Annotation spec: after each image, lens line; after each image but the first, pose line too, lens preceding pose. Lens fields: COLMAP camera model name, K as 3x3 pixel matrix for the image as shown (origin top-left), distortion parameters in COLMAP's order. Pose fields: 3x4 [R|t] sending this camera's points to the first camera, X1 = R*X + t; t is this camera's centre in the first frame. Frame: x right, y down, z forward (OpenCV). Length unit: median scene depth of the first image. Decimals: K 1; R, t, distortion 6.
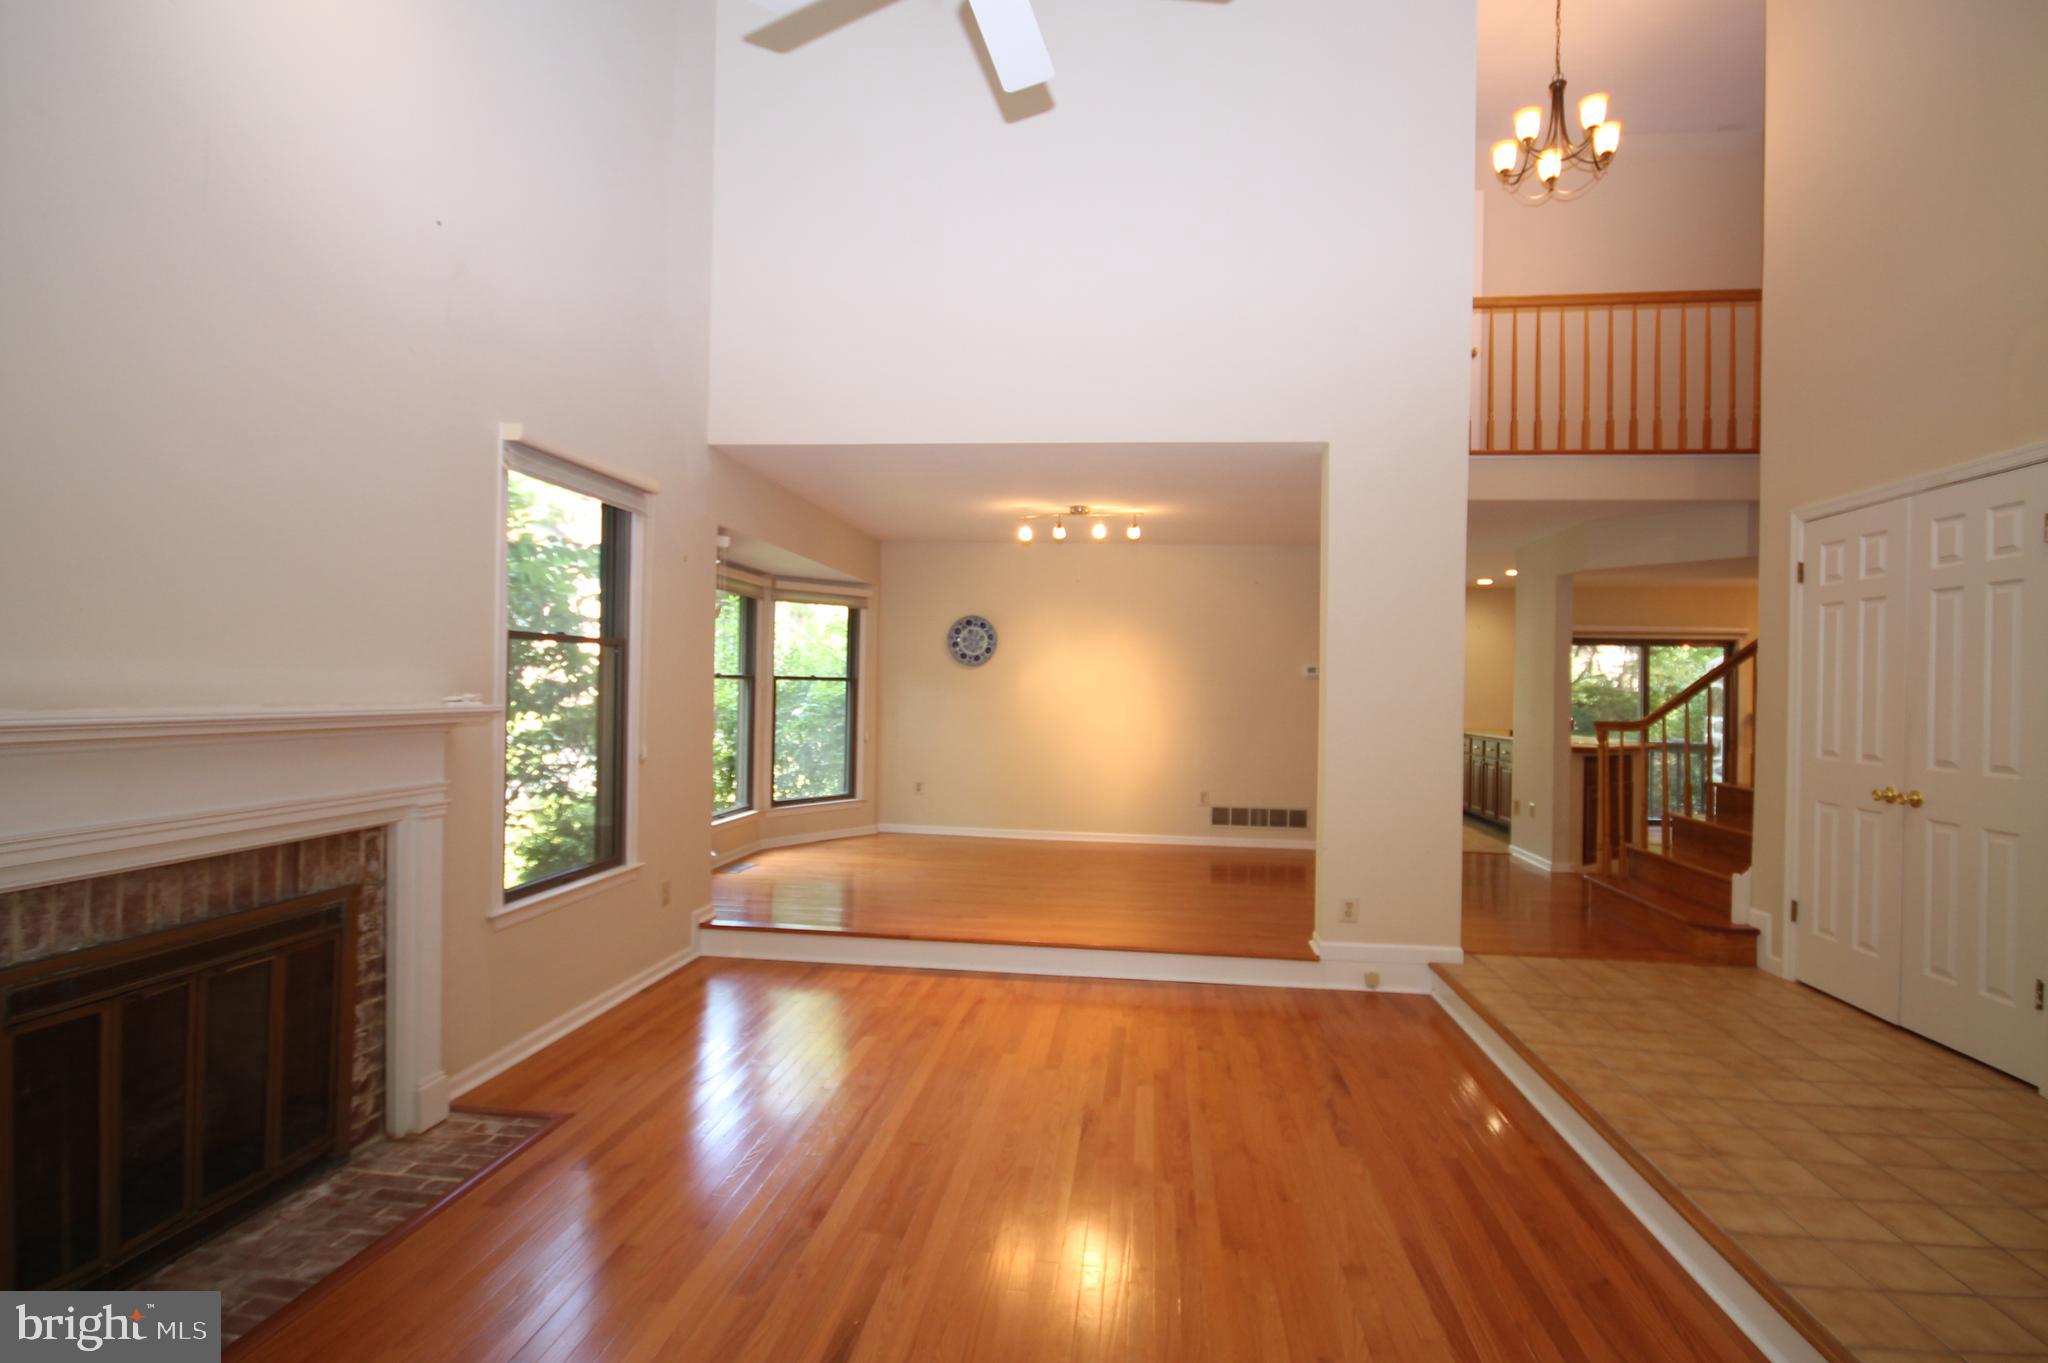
lens RADIAL K [[960.5, 0, 1038.6], [0, 960.5, 682.1], [0, 0, 1]] dist [-0.012681, -0.000351]
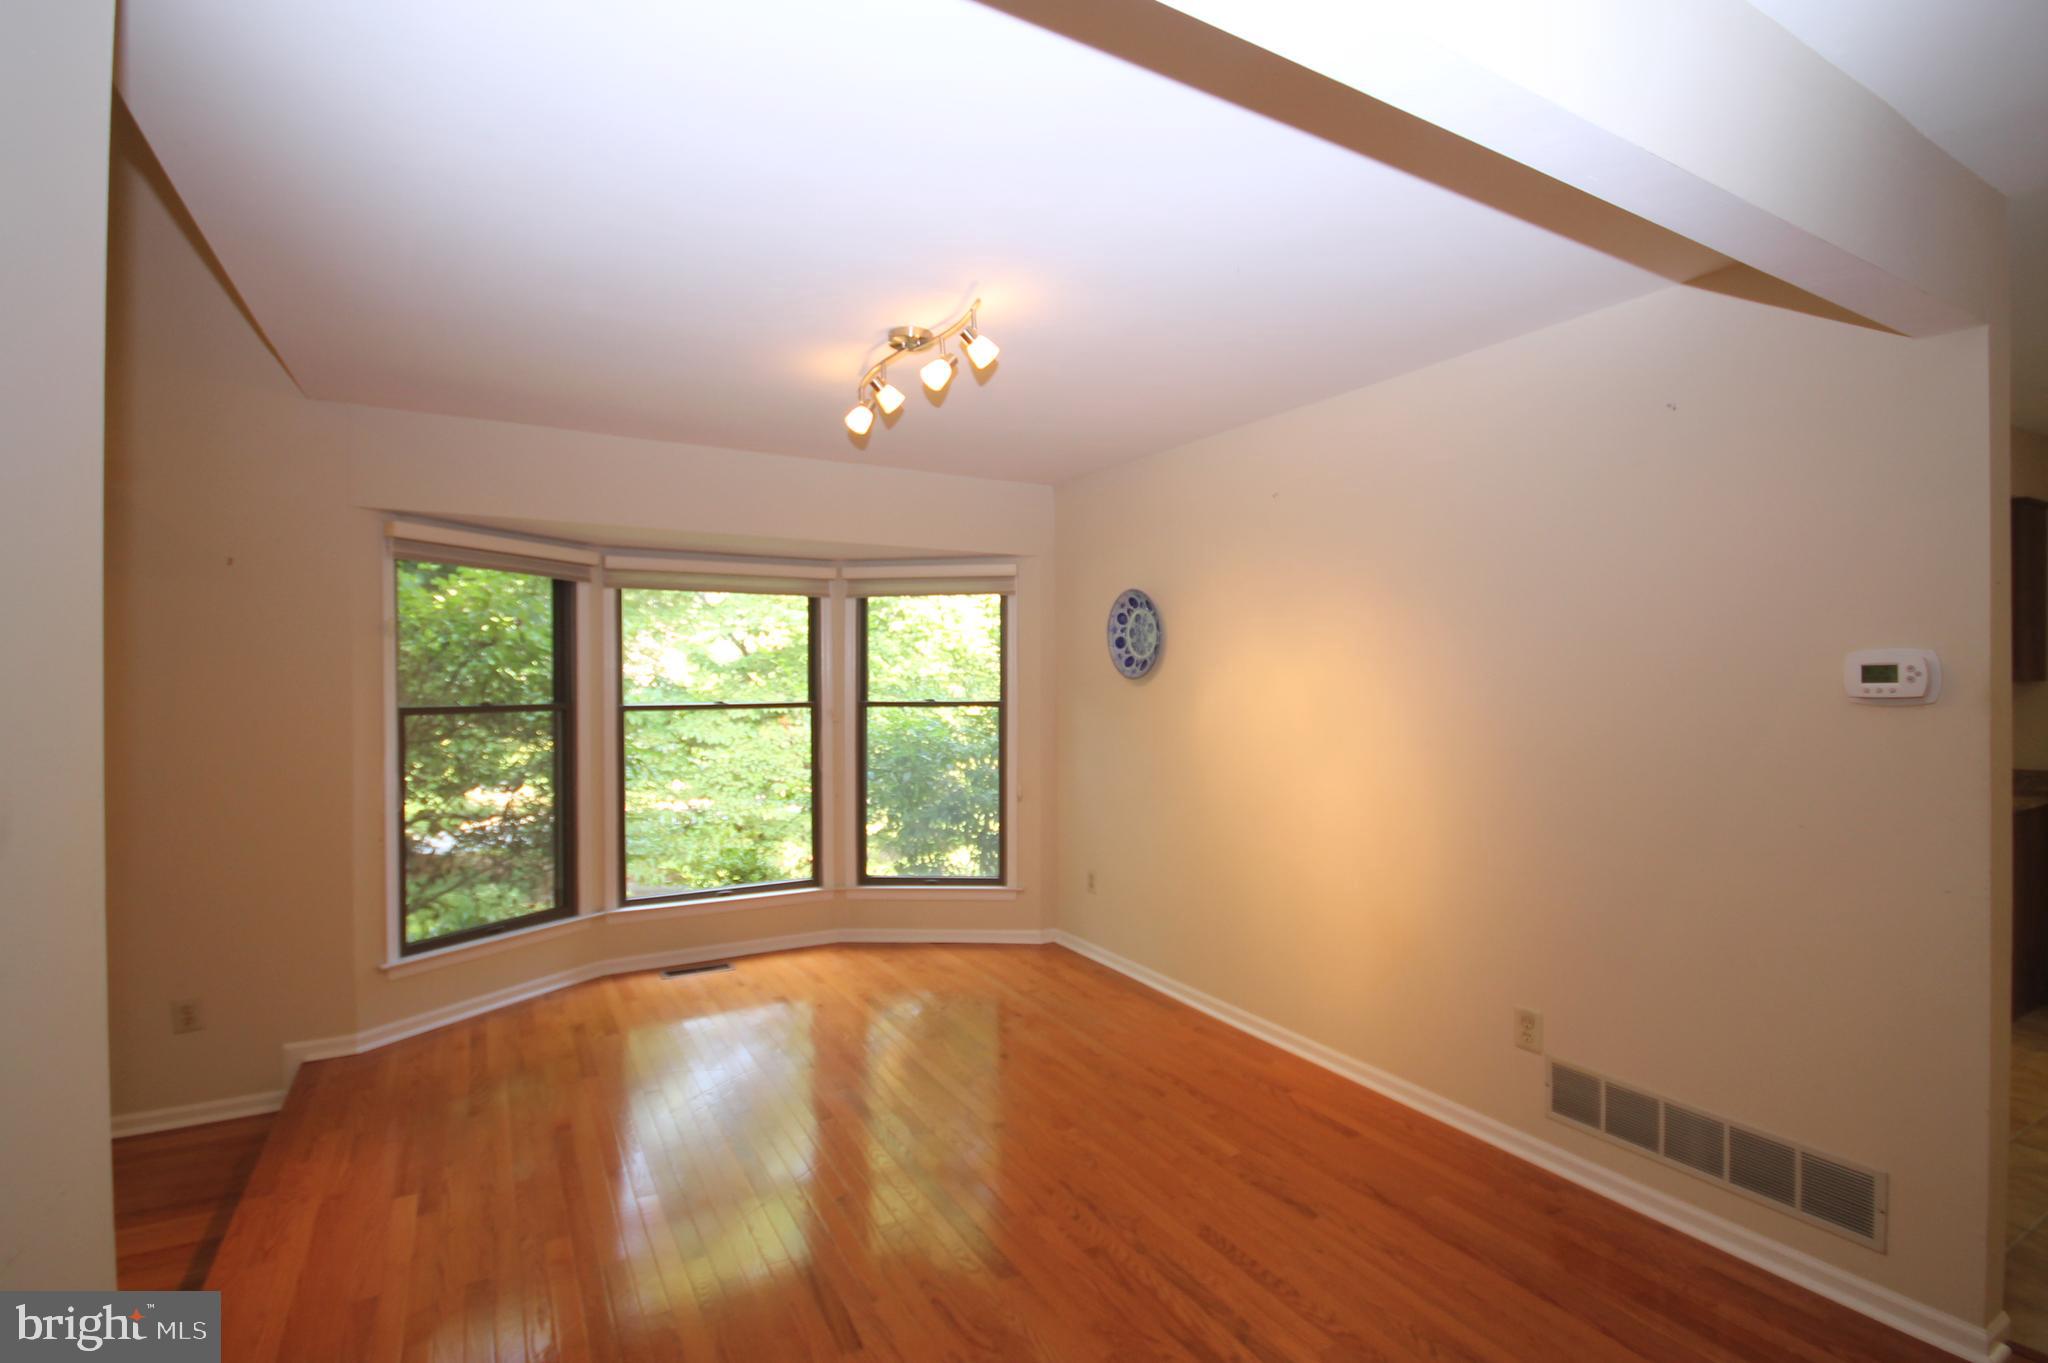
lens RADIAL K [[959.3, 0, 1042.4], [0, 959.3, 680.9], [0, 0, 1]] dist [-0.003747, 0.000639]
pose [[0.602248, -0.017934, -0.798107, 0.898950], [0.017722, 0.999802, -0.009093, -0.030596], [0.798112, -0.008668, 0.602447, 1.617190]]
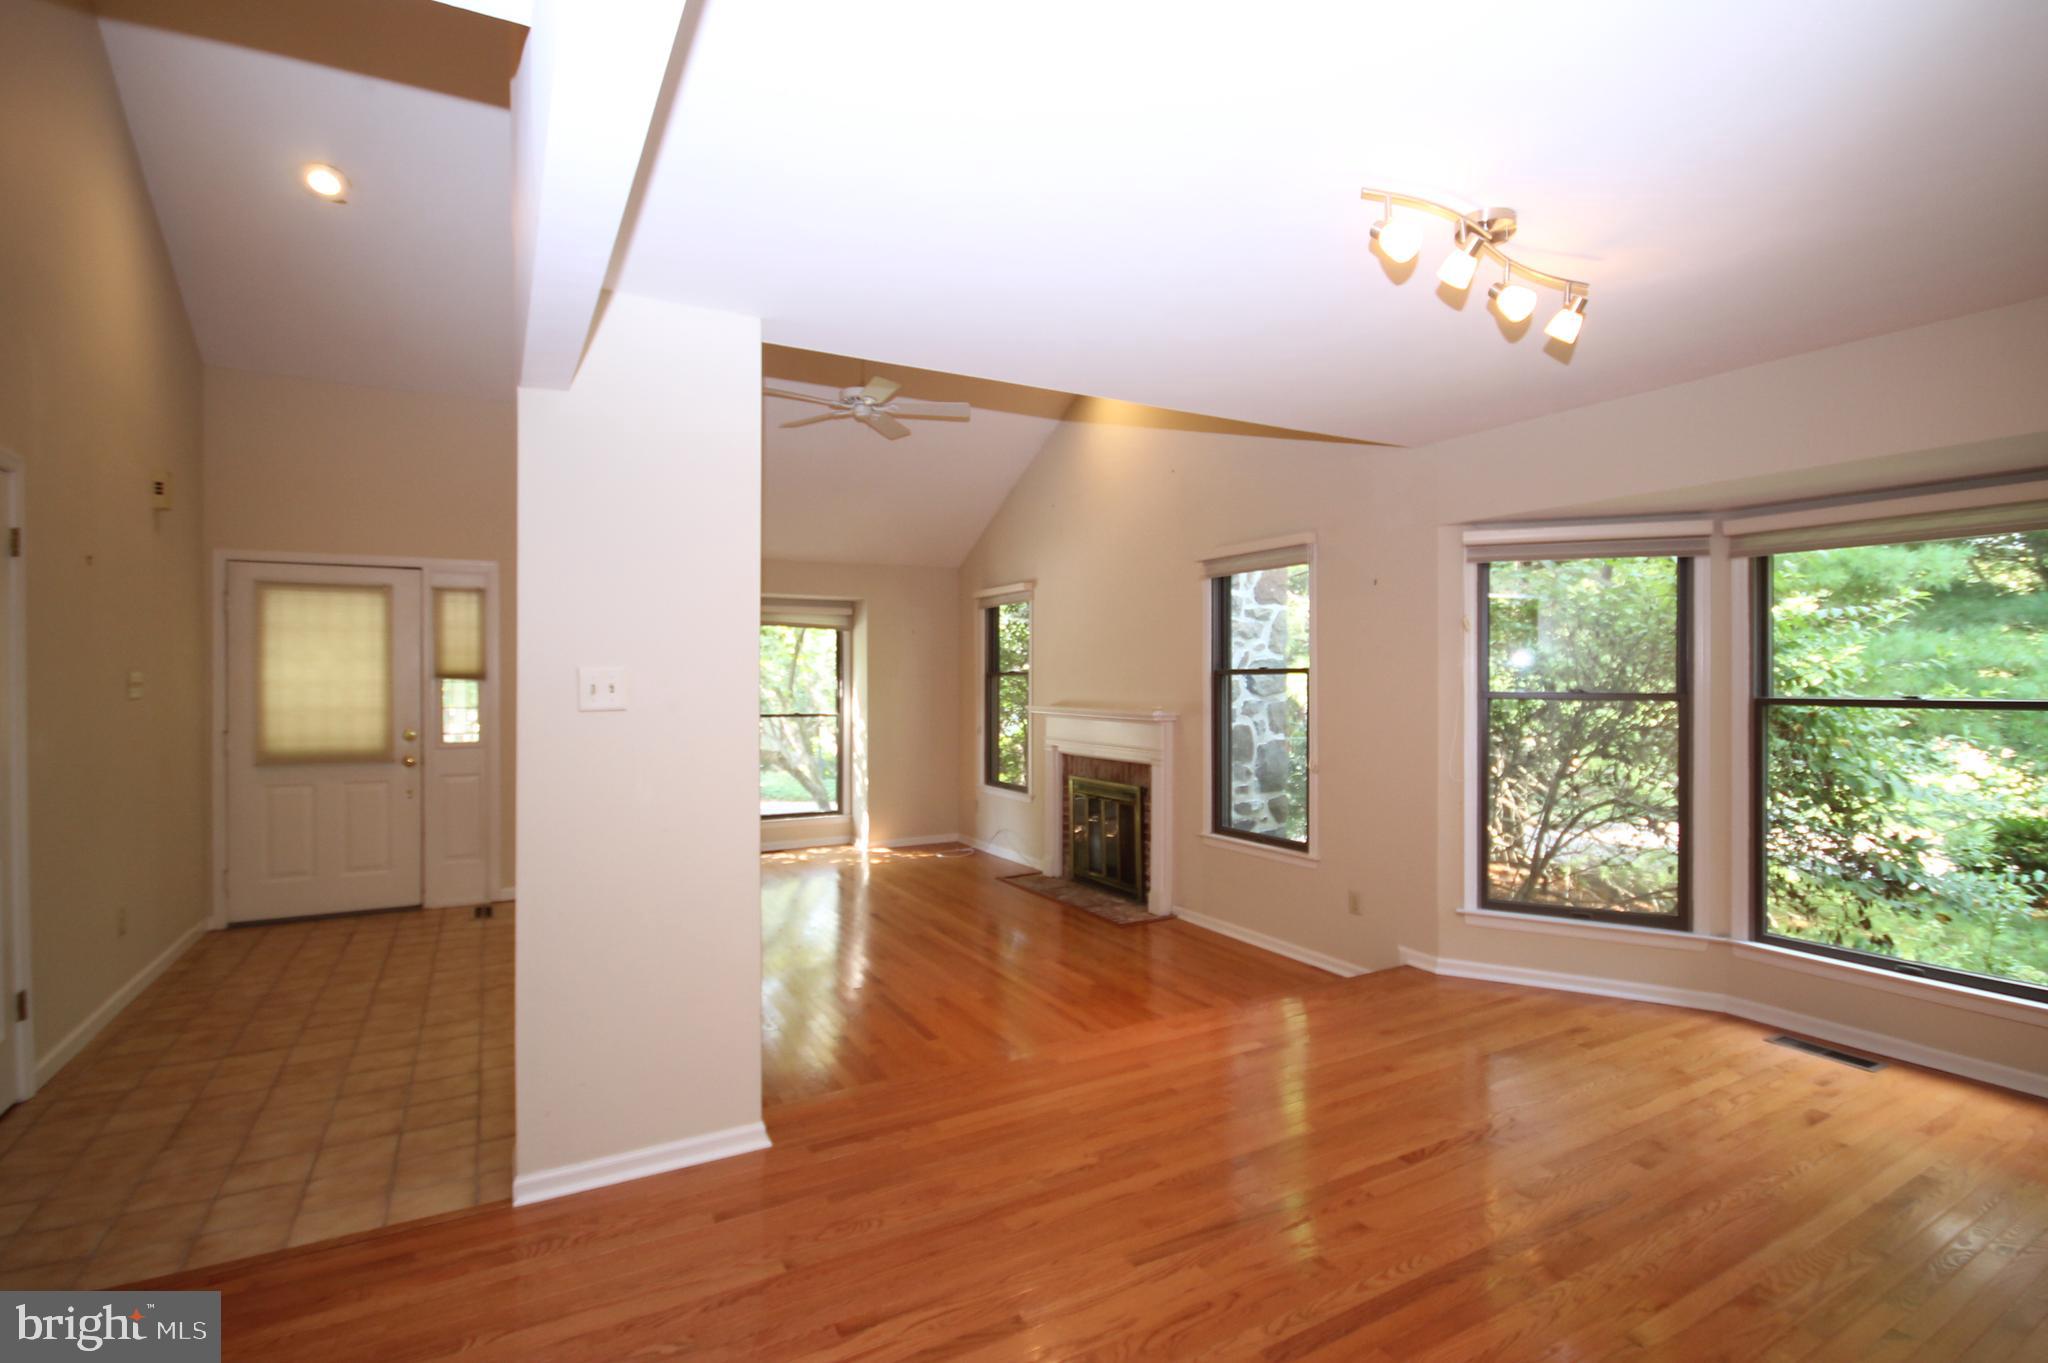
lens RADIAL K [[960.5, 0, 1038.6], [0, 960.5, 682.1], [0, 0, 1]] dist [-0.012681, -0.000351]
pose [[-0.807751, -0.013279, -0.589374, 0.780464], [-0.009838, 0.999911, -0.009046, -0.017116], [0.589442, -0.001508, -0.807810, 2.462231]]
